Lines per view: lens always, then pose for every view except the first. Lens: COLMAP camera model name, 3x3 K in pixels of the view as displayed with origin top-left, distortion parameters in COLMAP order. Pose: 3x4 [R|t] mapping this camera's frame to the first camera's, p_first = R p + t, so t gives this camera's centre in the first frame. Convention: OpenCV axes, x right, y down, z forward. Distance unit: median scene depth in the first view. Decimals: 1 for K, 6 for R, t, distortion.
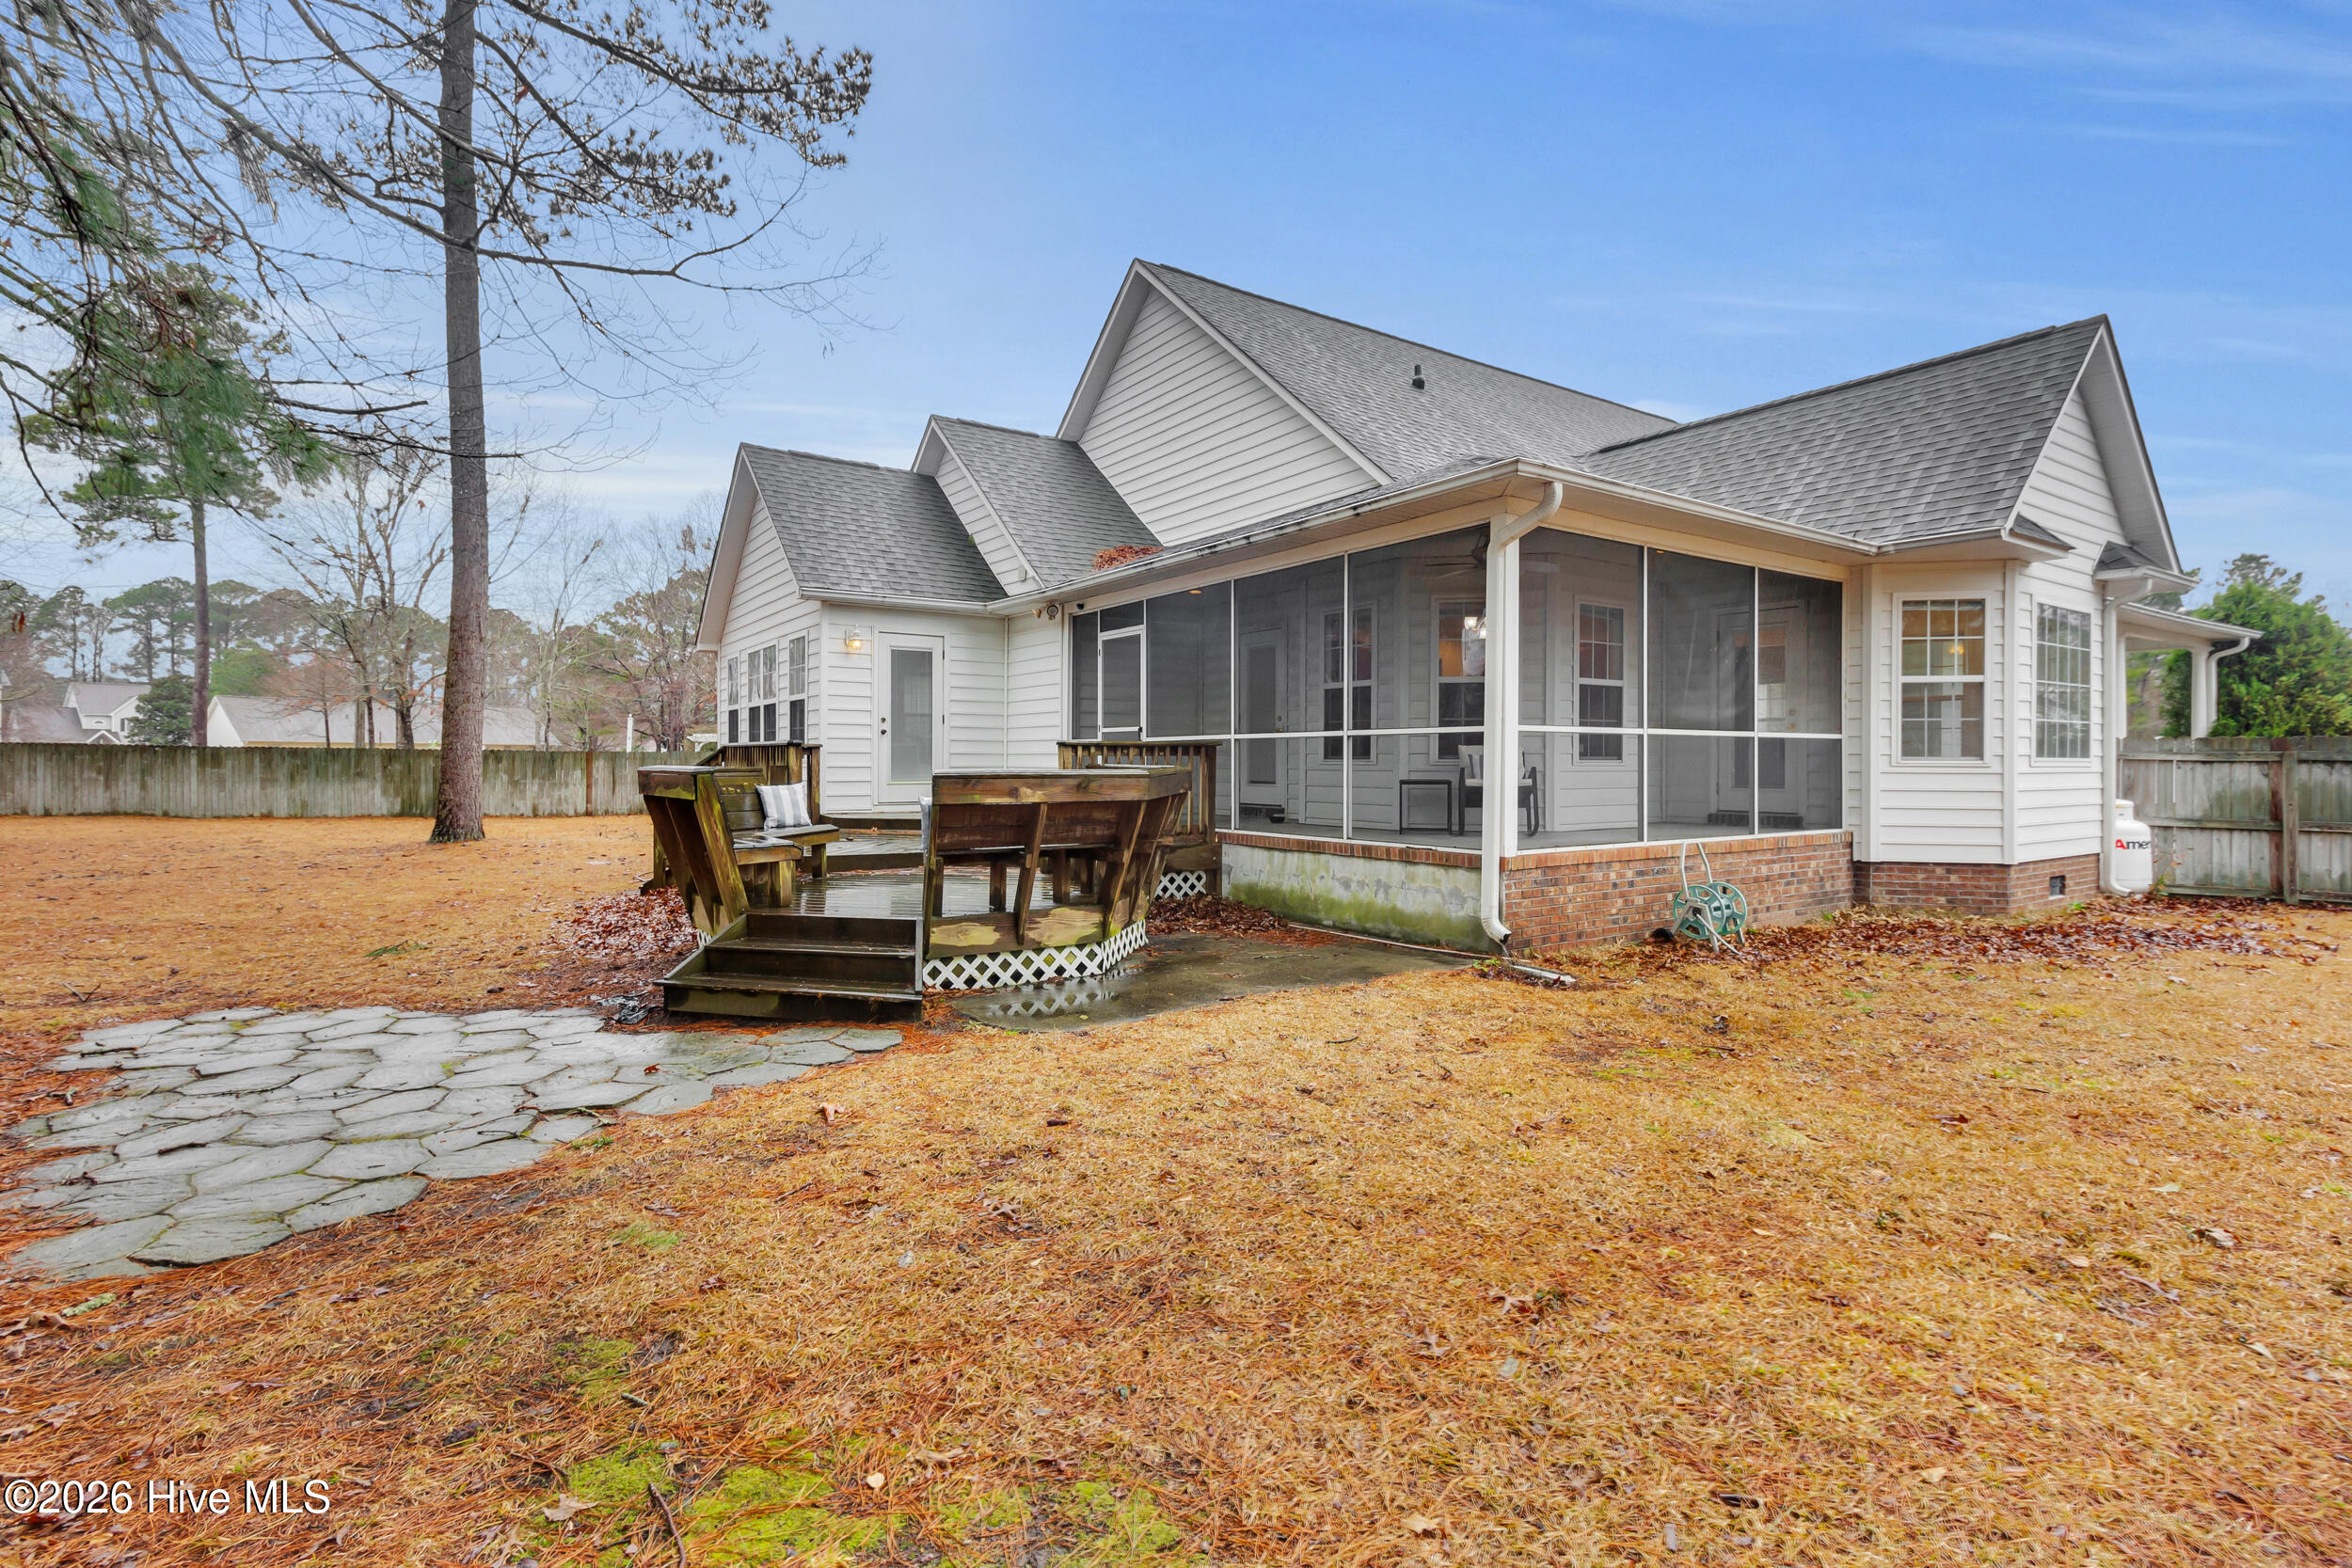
lens RADIAL K [[1135.5, 0, 1176.0], [0, 1135.5, 784.0], [0, 0, 1]] dist [0.000661, 0.000079]
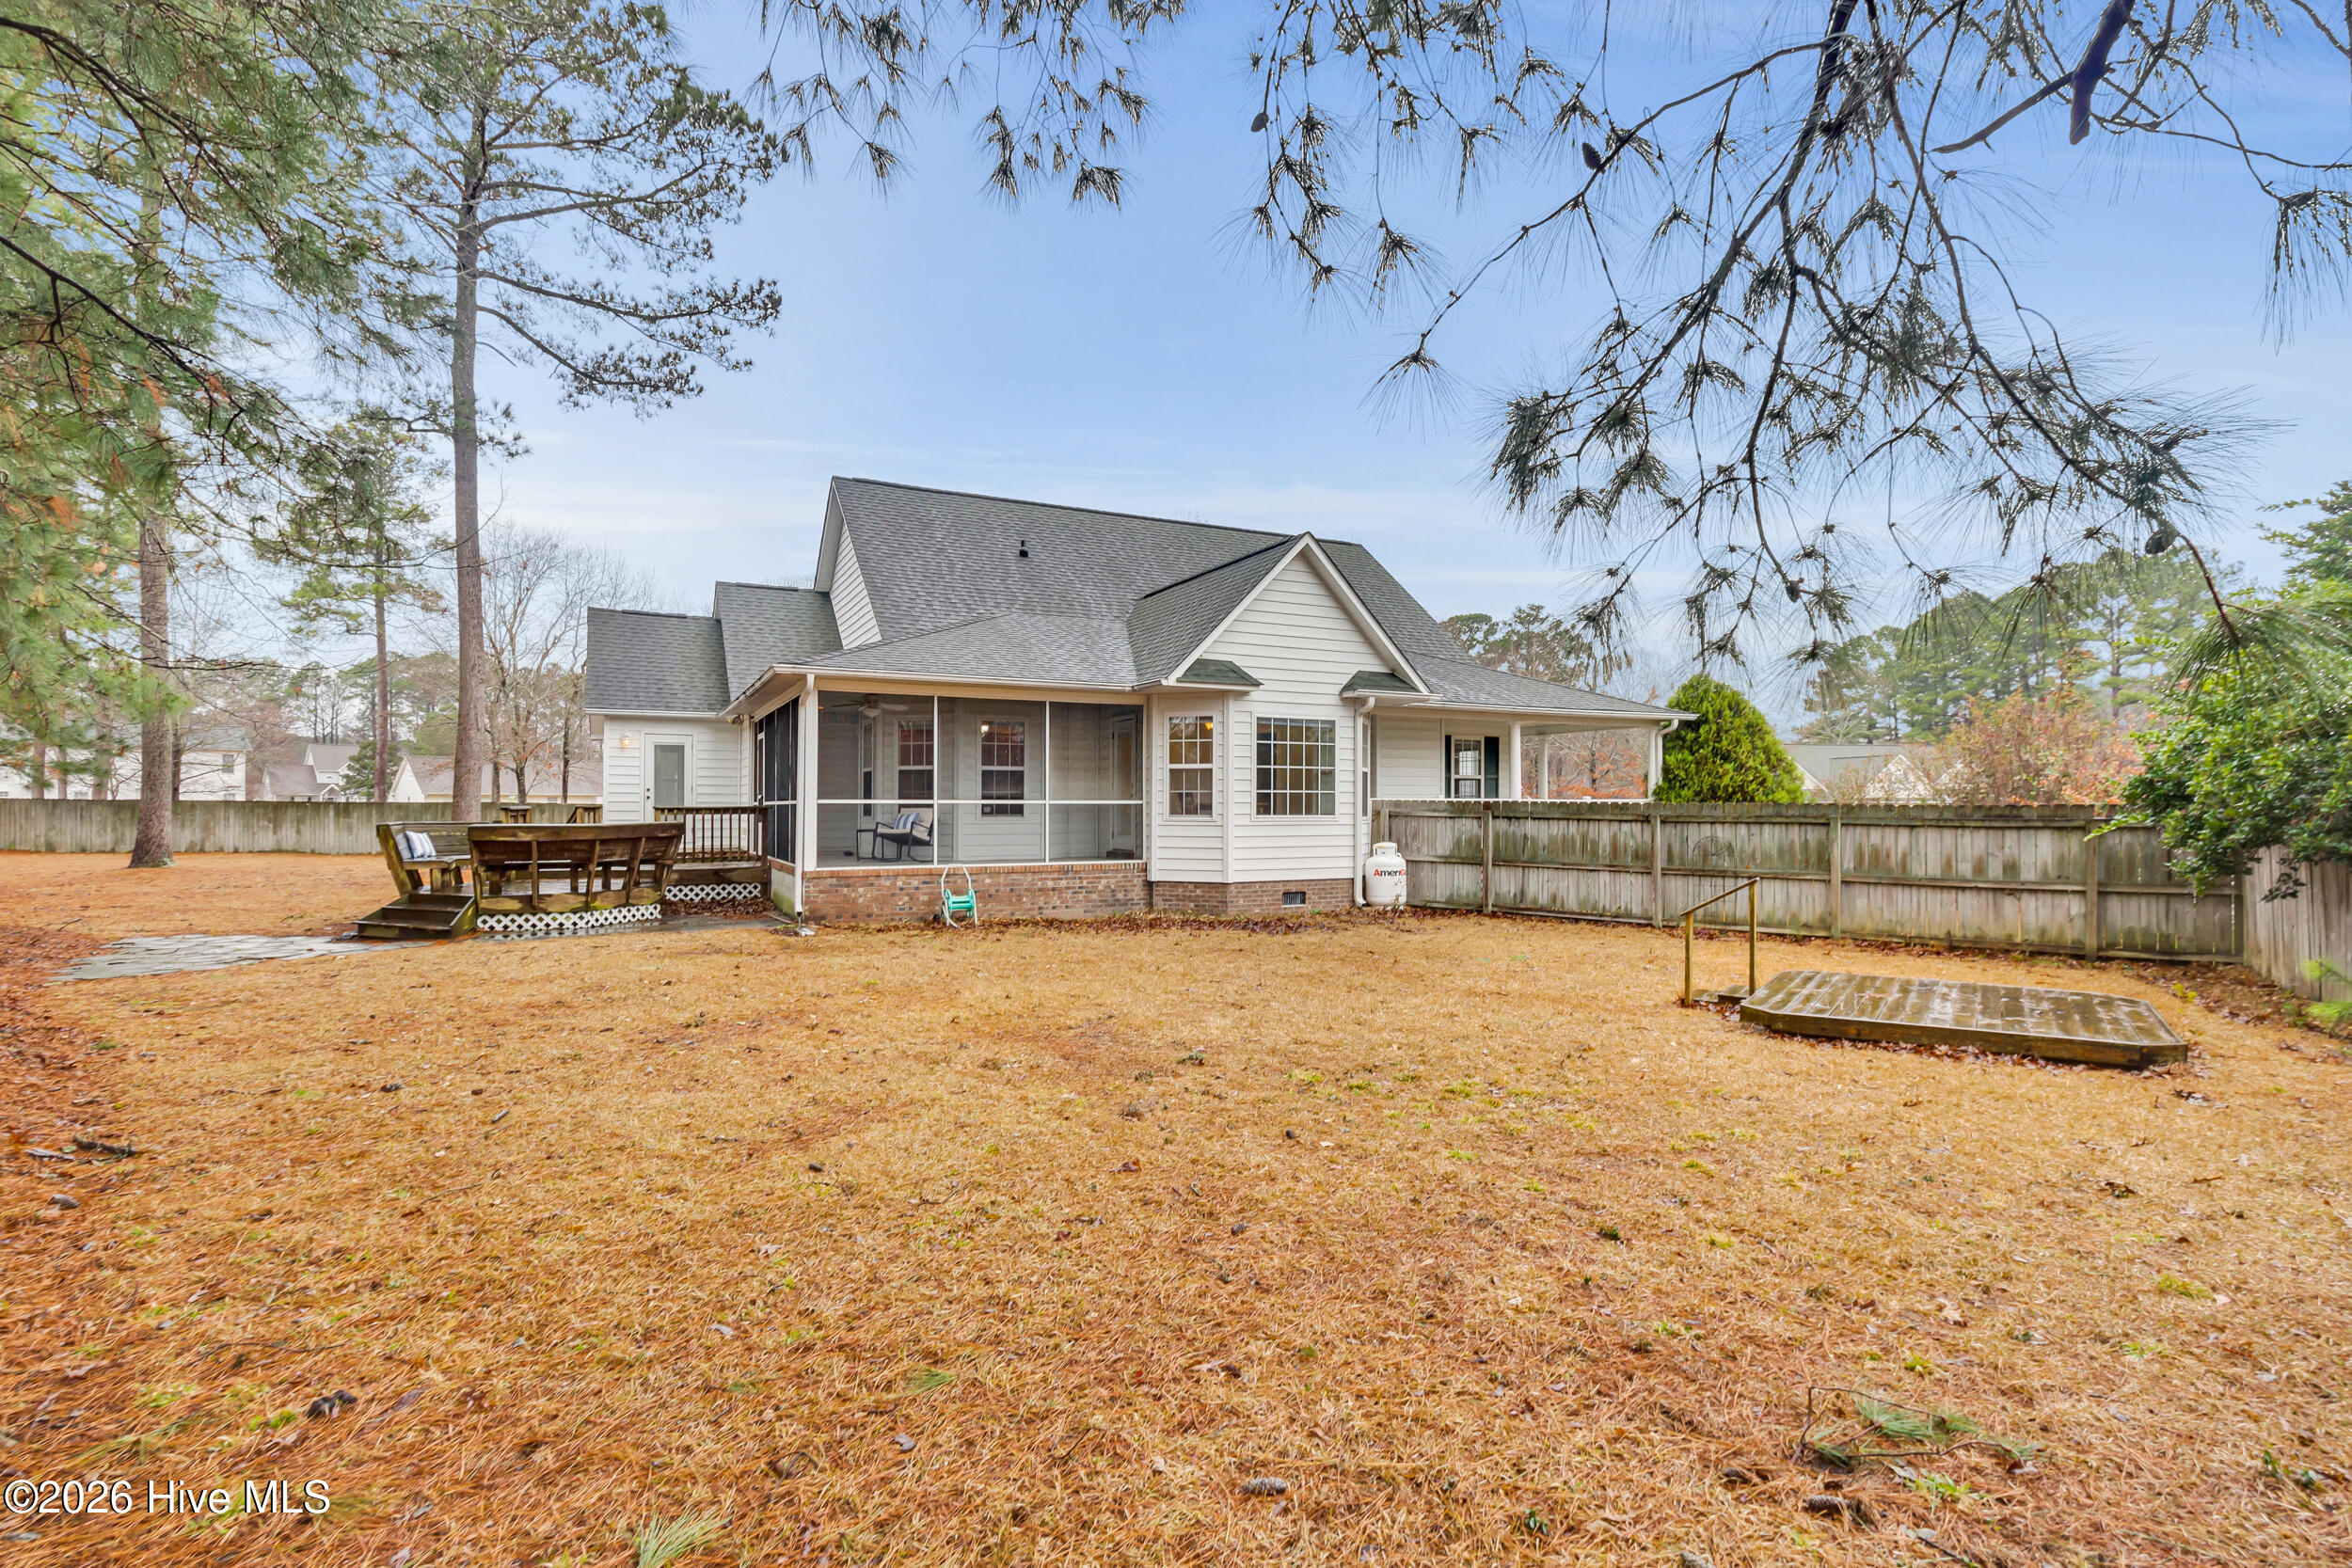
lens RADIAL K [[1156.7, 0, 1174.6], [0, 1156.7, 824.6], [0, 0, 1]] dist [0.000915, -0.000068]
pose [[0.989558, 0.000293, -0.144132, 0.818254], [-0.001020, 0.999987, -0.004976, -0.002279], [0.144128, 0.005071, 0.989546, -0.560892]]
